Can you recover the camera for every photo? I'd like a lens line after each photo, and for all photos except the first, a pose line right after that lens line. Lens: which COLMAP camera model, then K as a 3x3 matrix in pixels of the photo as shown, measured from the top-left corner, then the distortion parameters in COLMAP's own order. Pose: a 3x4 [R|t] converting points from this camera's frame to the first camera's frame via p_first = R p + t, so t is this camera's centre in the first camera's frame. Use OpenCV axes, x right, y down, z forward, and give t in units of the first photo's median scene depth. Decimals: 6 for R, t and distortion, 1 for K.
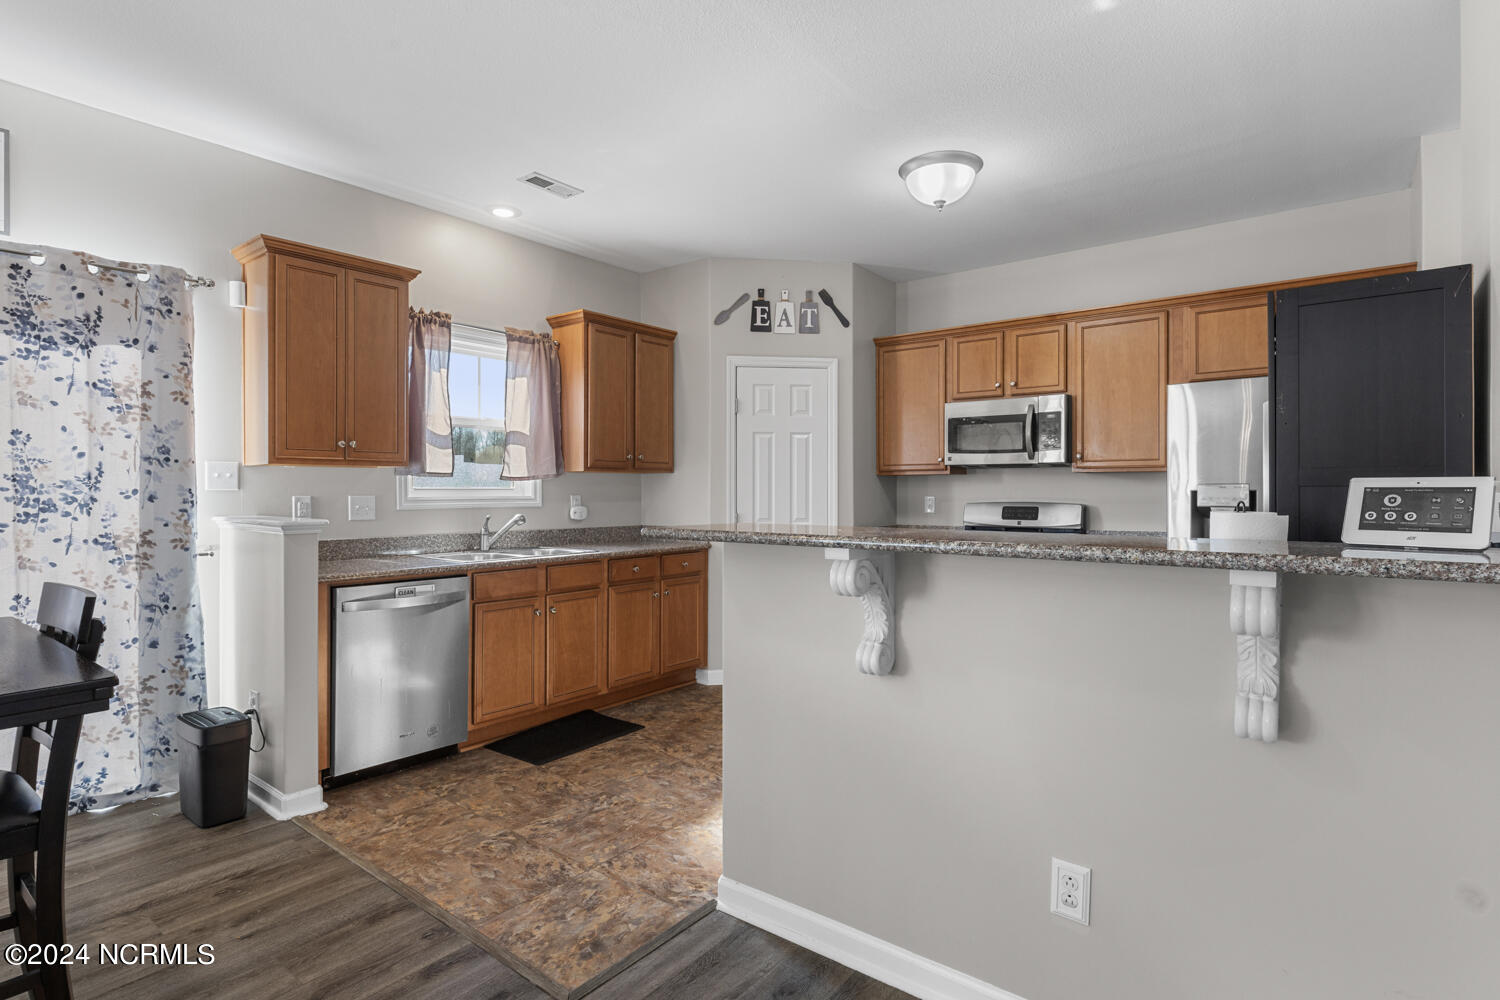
lens RADIAL K [[753.8, 0, 746.2], [0, 753.8, 489.2], [0, 0, 1]] dist [-0.003791, -0.000996]
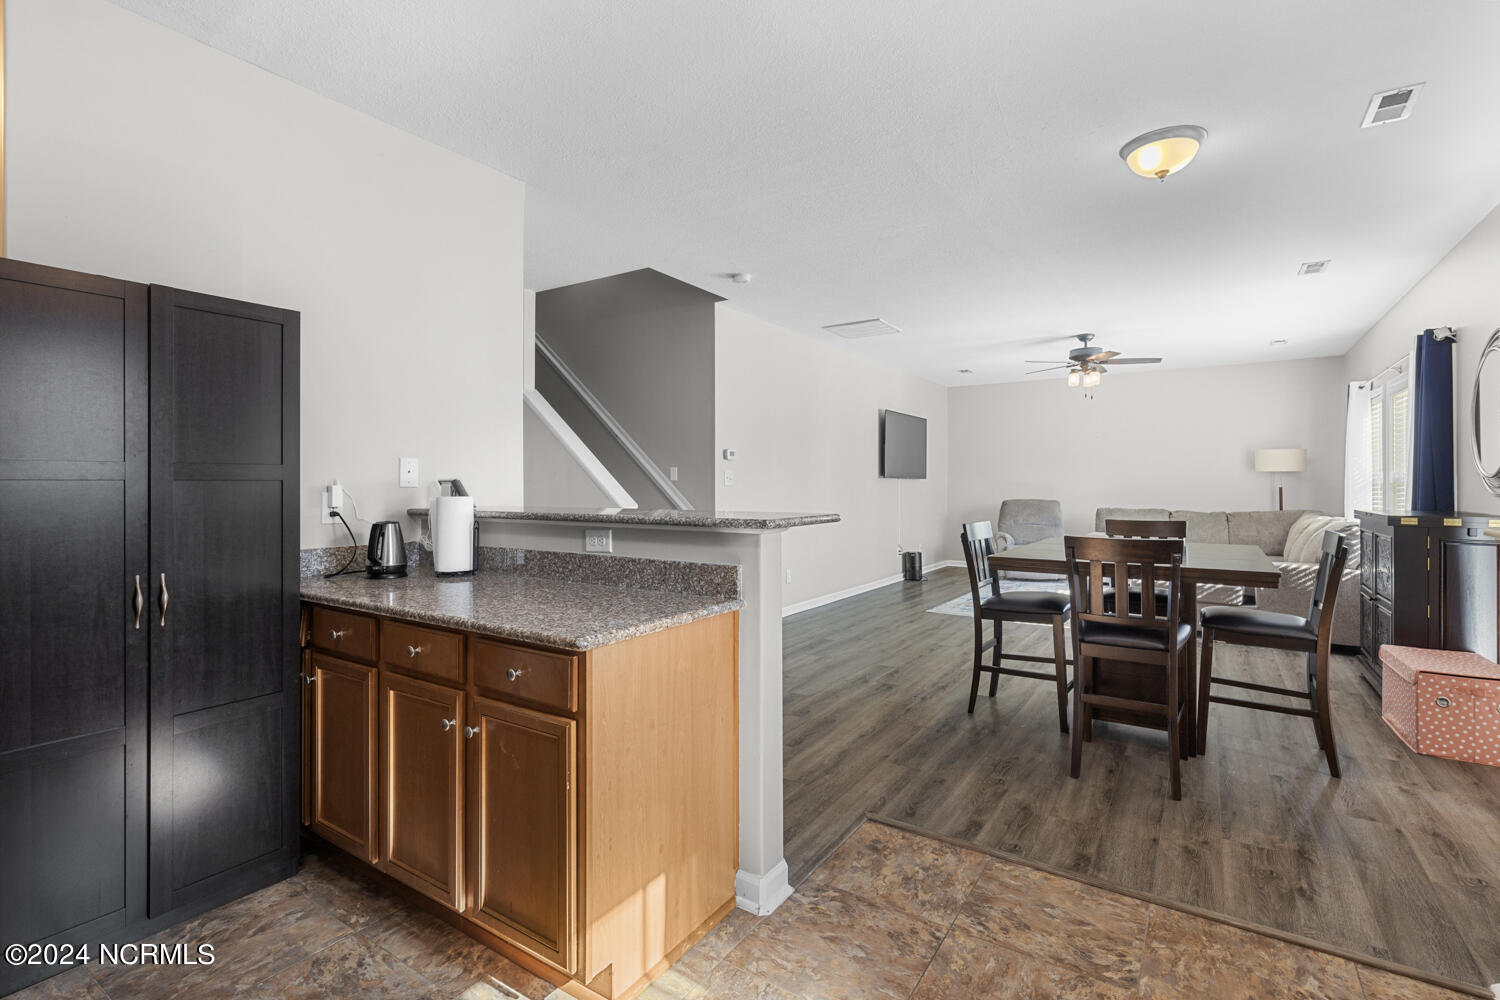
lens RADIAL K [[683.4, 0, 758.8], [0, 683.4, 486.8], [0, 0, 1]] dist [0.005406, -0.000821]
pose [[-0.995604, 0.002621, -0.093622, 0.063683], [0.002863, 0.999993, -0.002459, 0.008165], [0.093615, -0.002716, -0.995605, 1.409921]]
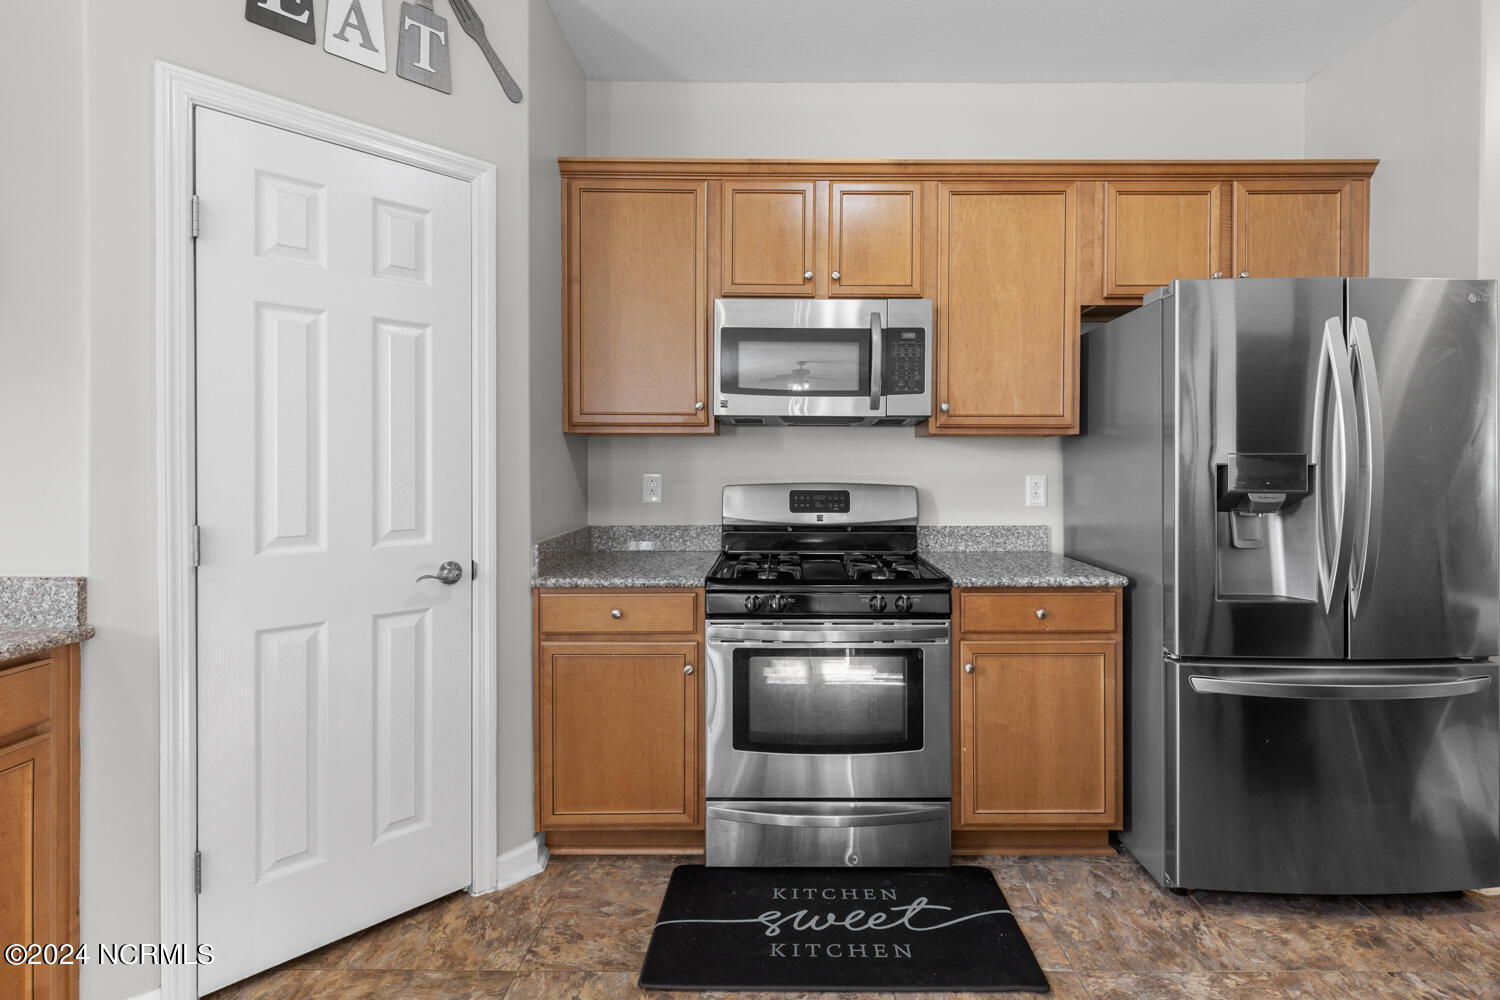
lens RADIAL K [[683.4, 0, 782.4], [0, 683.4, 474.0], [0, 0, 1]] dist [0.005406, -0.000821]
pose [[0.786989, -0.005318, 0.616944, 0.006794], [-0.004970, 0.999876, 0.014959, 0.003250], [-0.616947, -0.014839, 0.786865, 0.928385]]
